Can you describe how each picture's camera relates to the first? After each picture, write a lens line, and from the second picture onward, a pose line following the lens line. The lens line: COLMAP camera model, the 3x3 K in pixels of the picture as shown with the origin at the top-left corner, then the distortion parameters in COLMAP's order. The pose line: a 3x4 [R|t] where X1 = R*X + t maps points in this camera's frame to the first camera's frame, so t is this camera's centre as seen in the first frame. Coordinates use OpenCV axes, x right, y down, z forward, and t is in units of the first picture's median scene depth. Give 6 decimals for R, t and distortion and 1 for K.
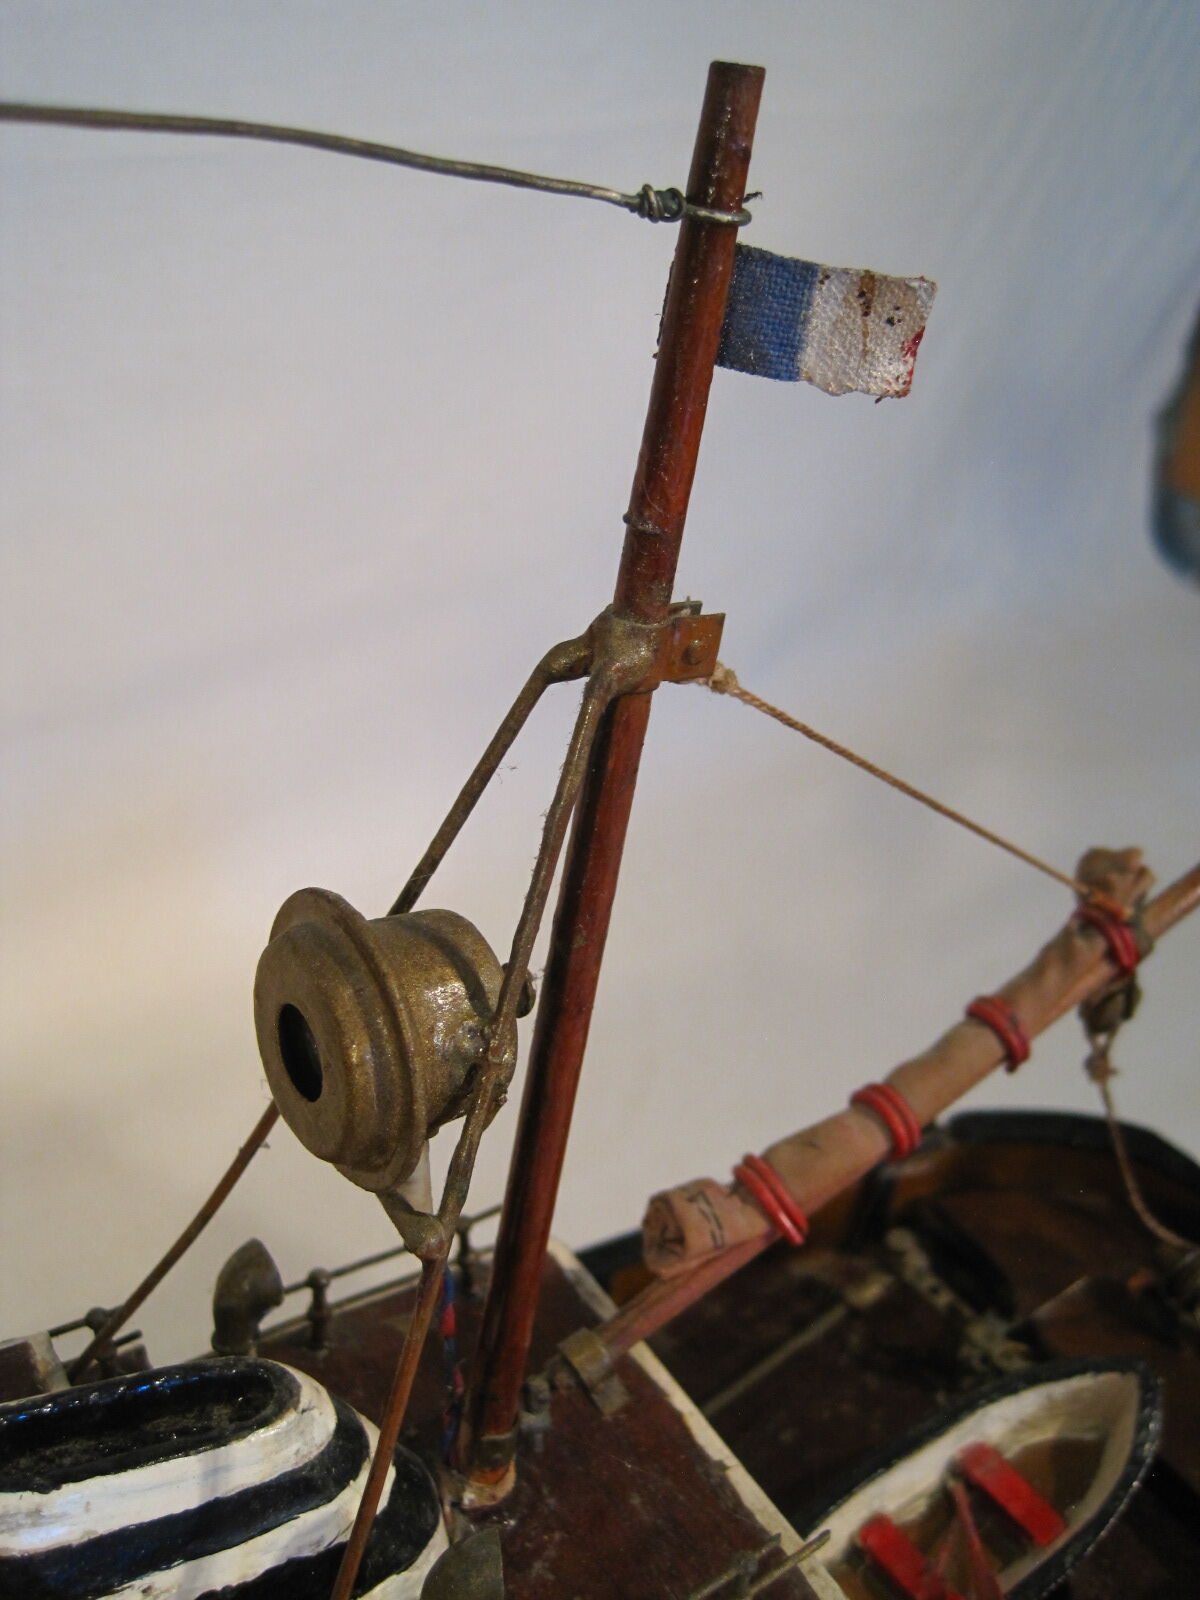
lens RADIAL K [[1634.9, 0, 600.0], [0, 1634.9, 800.0], [0, 0, 1]] dist [-0.135103, 0.014680]
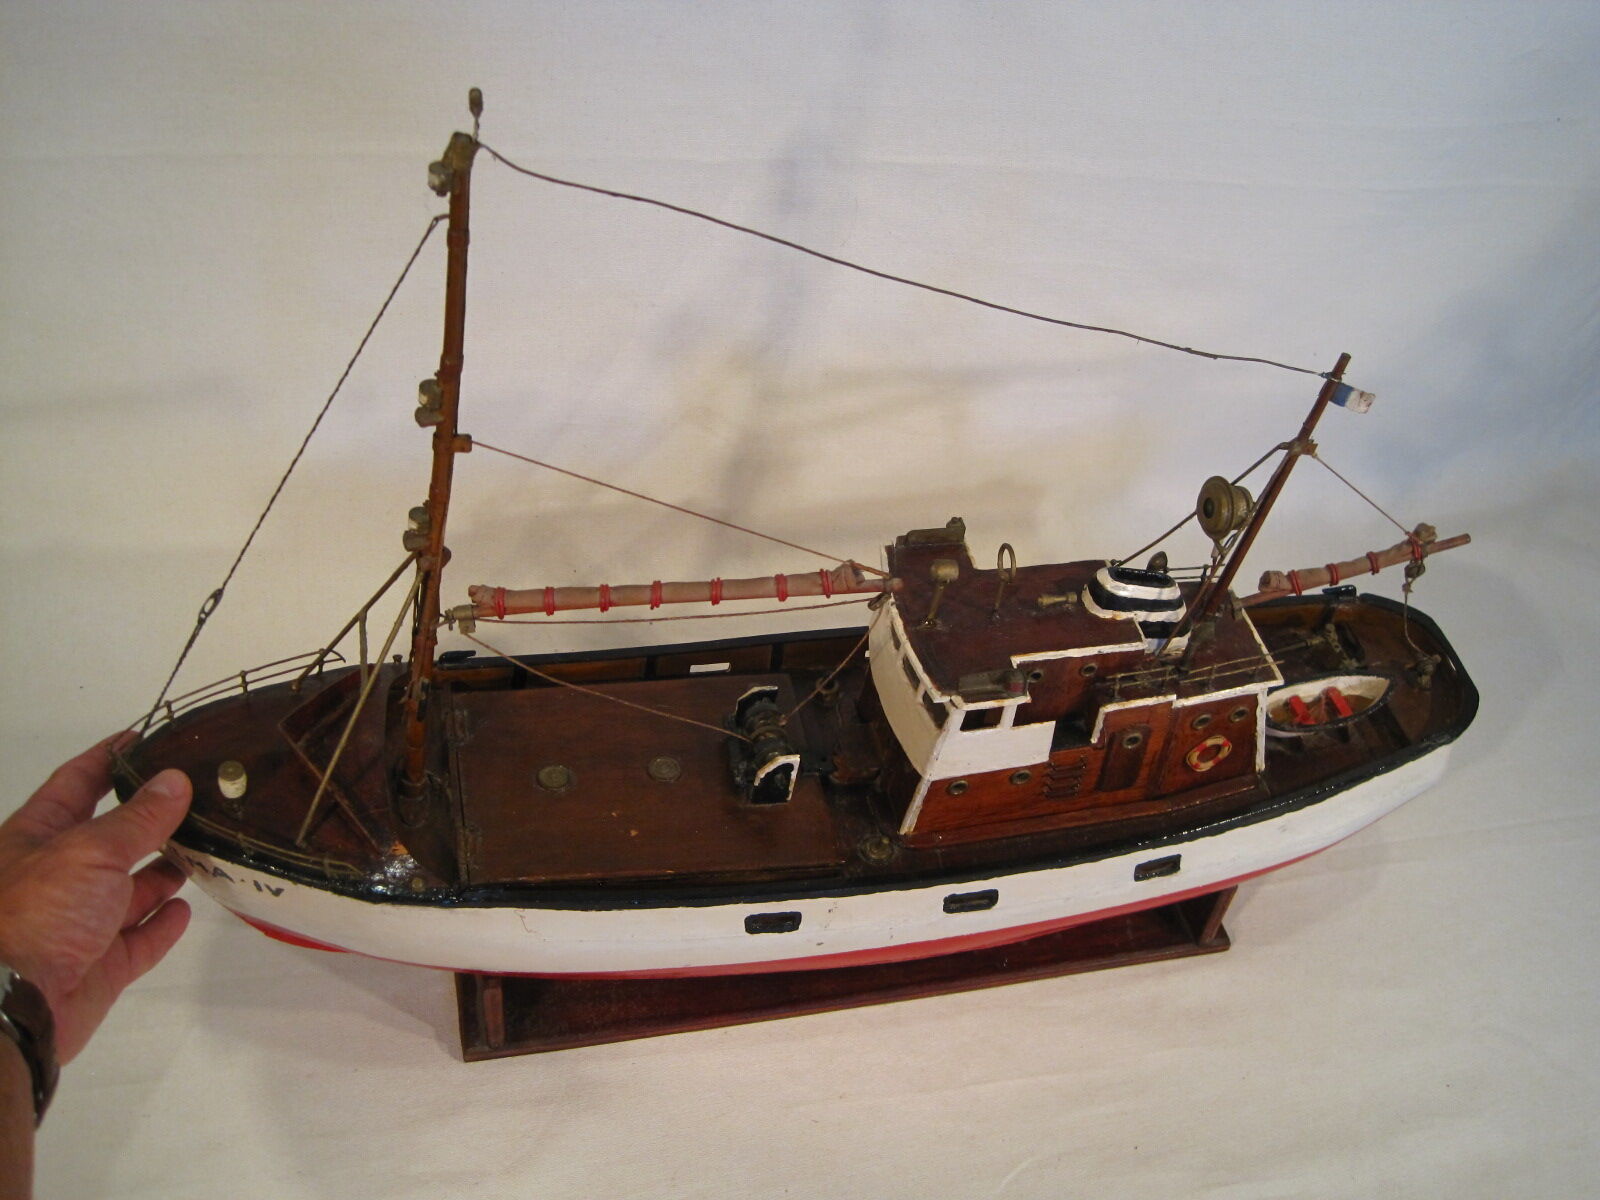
lens RADIAL K [[1634.9, 0, 800.0], [0, 1634.9, 600.0], [0, 0, 1]] dist [-0.135103, 0.014680]
pose [[0.938496, 0.272318, -0.212292, -0.220929], [-0.235957, 0.954666, 0.181484, -0.170056], [0.252089, -0.120231, 0.960206, -3.905698]]
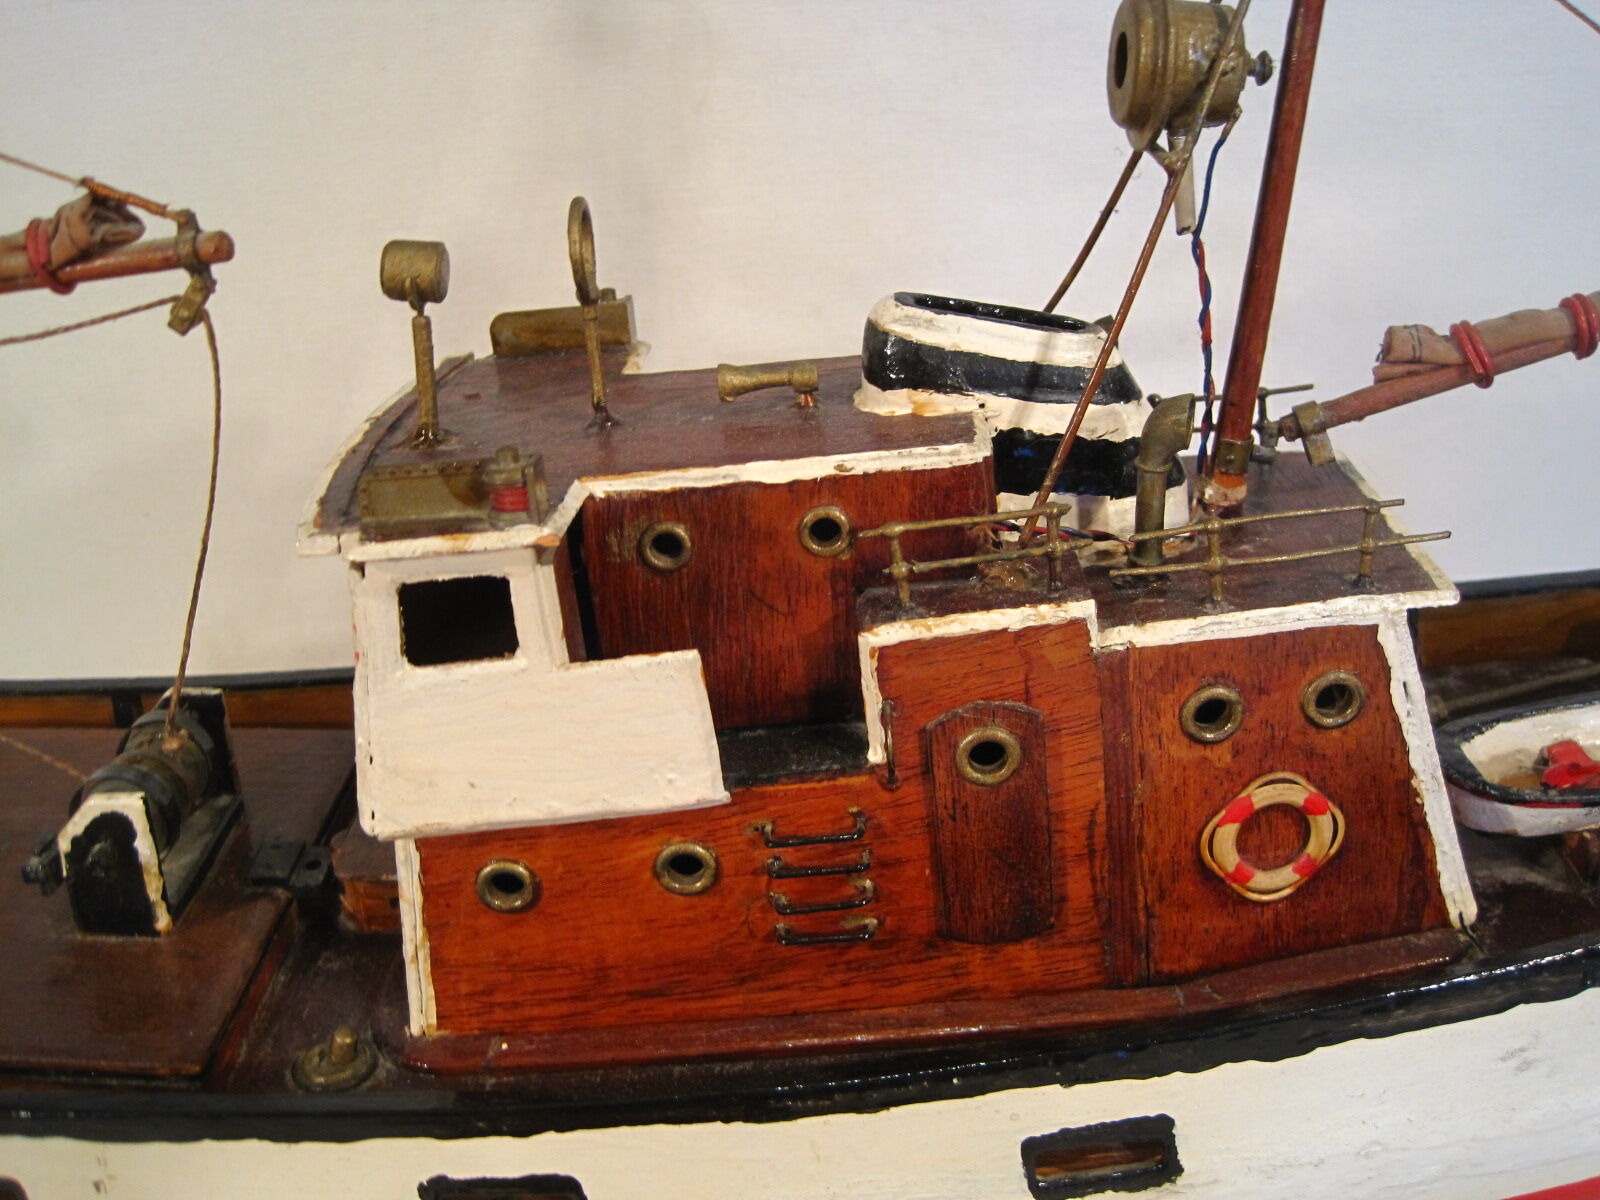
lens RADIAL K [[1634.9, 0, 800.0], [0, 1634.9, 600.0], [0, 0, 1]] dist [-0.135103, 0.014680]
pose [[0.826850, 0.132283, -0.546644, 0.533913], [-0.210505, 0.974089, -0.082688, 0.903939], [0.521542, 0.183442, 0.833272, -0.570946]]
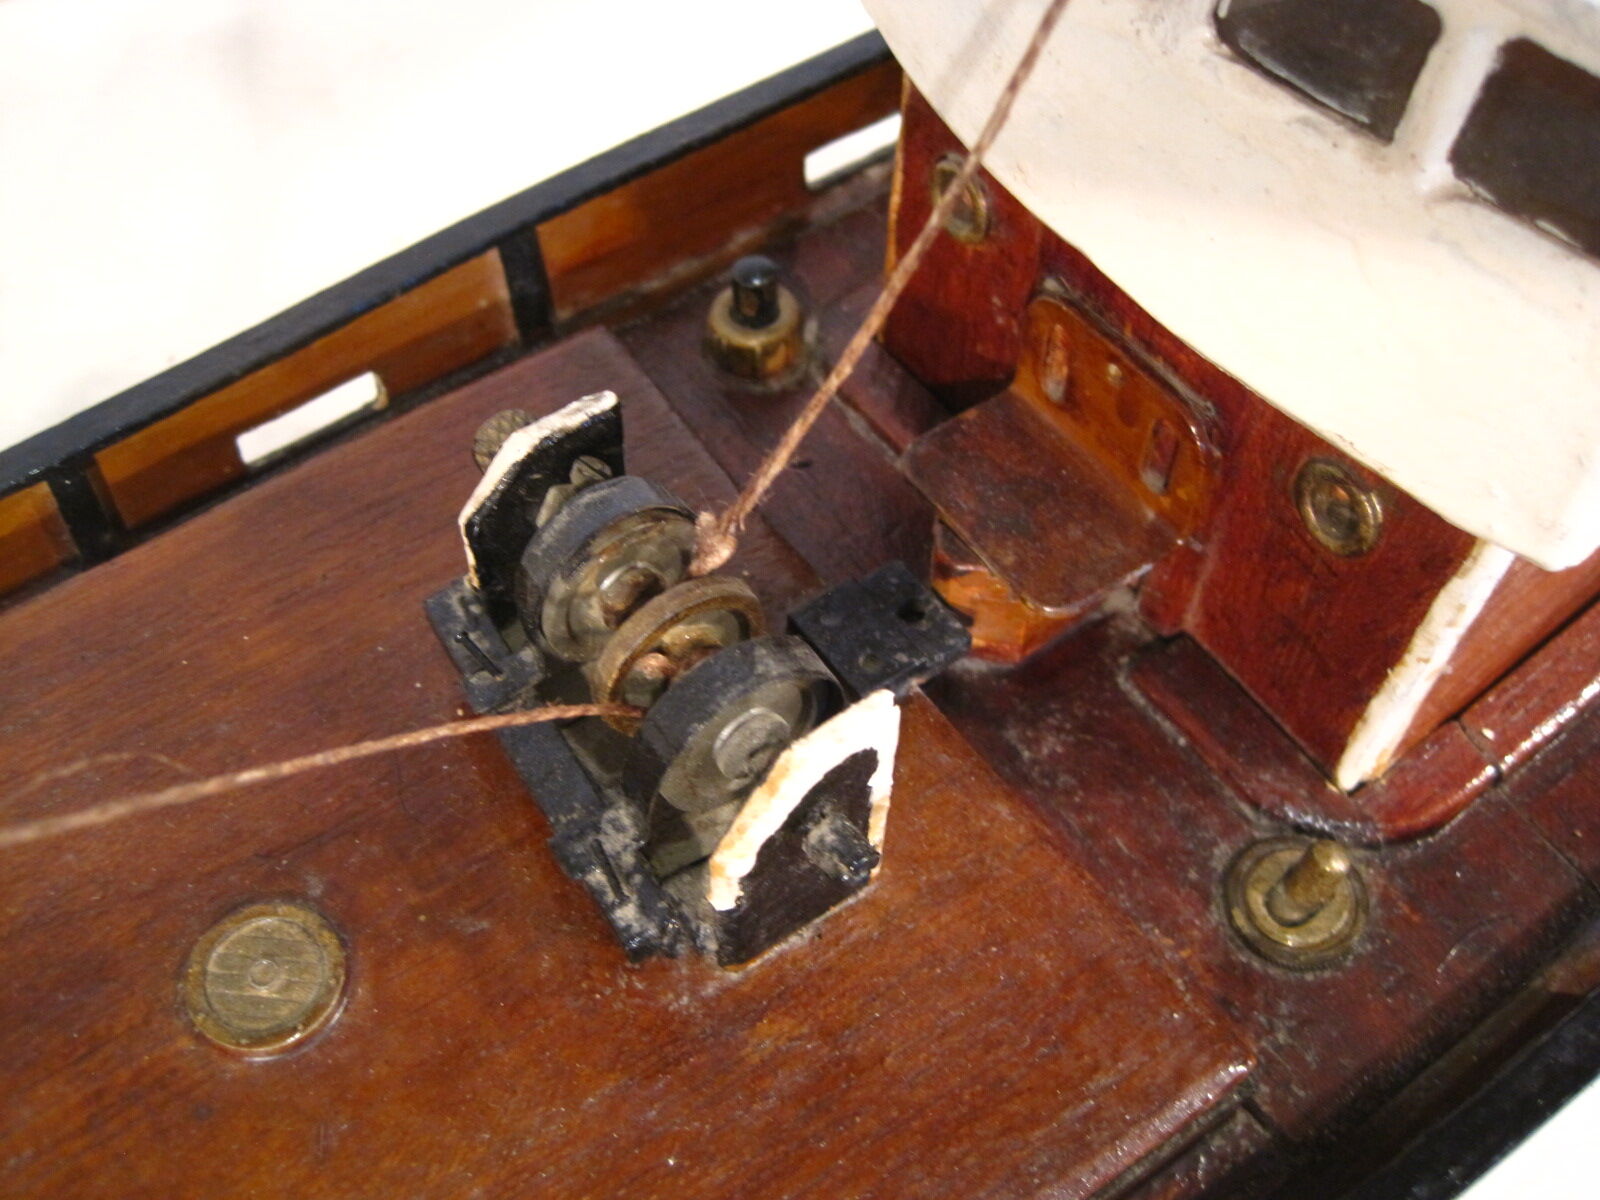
lens RADIAL K [[1634.9, 0, 800.0], [0, 1634.9, 600.0], [0, 0, 1]] dist [-0.135103, 0.014680]
pose [[0.996656, -0.075912, -0.030229, -1.132956], [0.081695, 0.918848, 0.386064, 0.734321], [-0.001531, -0.387242, 0.921977, -0.171692]]
